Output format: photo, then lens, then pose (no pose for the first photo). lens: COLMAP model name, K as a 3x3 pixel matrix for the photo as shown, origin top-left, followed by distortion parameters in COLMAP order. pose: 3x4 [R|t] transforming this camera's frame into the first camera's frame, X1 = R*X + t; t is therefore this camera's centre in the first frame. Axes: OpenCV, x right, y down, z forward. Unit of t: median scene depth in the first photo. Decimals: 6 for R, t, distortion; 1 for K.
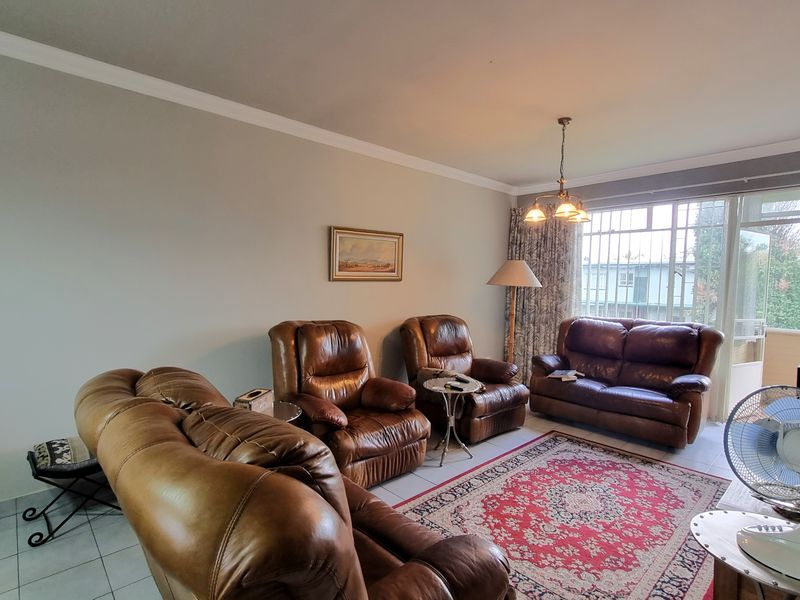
lens RADIAL K [[417.7, 0, 397.0], [0, 417.7, 303.7], [0, 0, 1]] dist [0.007476, 0.000856]
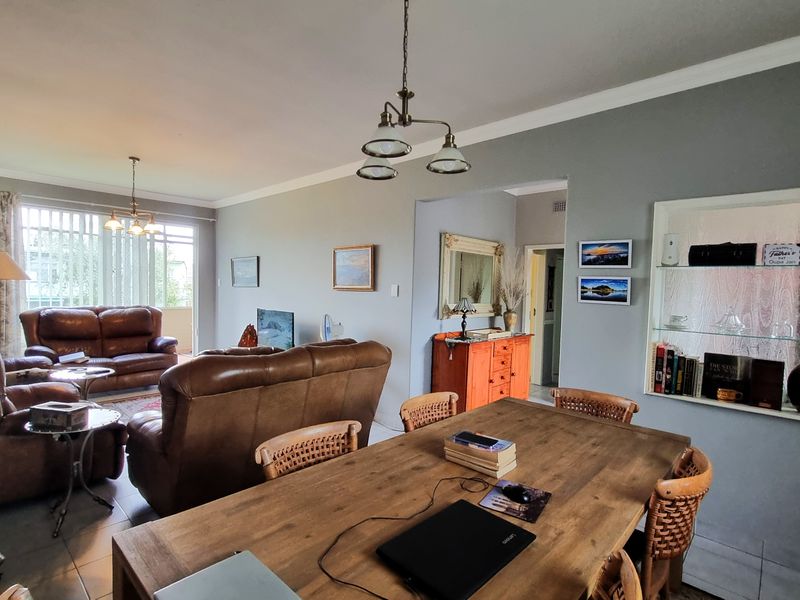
lens RADIAL K [[417.7, 0, 397.0], [0, 417.7, 303.7], [0, 0, 1]] dist [0.007476, 0.000856]
pose [[-0.070581, -0.056453, 0.995907, -0.687734], [0.026204, 0.997948, 0.058426, -0.018478], [-0.997162, 0.030220, -0.068957, 0.175203]]
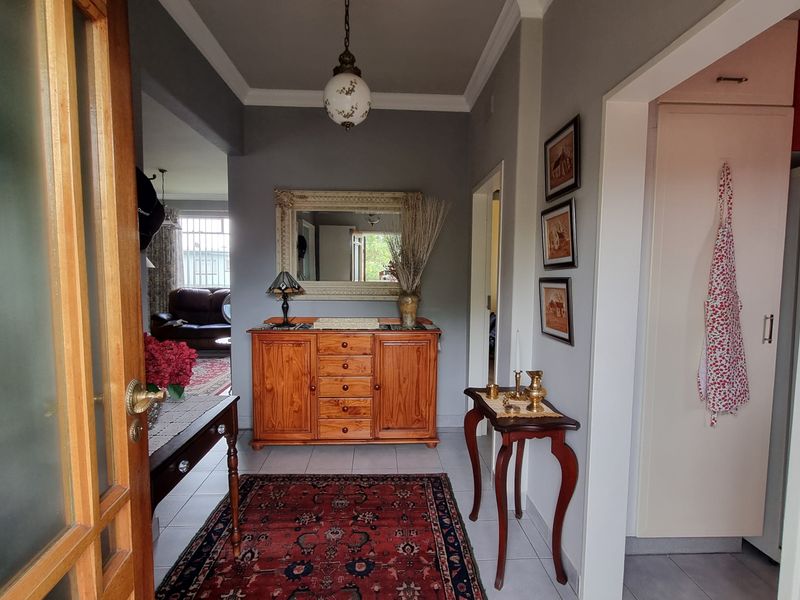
lens RADIAL K [[417.7, 0, 397.0], [0, 417.7, 303.7], [0, 0, 1]] dist [0.007476, 0.000856]
pose [[0.647089, -0.067776, 0.759396, -0.220667], [0.043690, 0.997700, 0.051816, 0.045862], [-0.761162, -0.000351, 0.648562, -0.581797]]
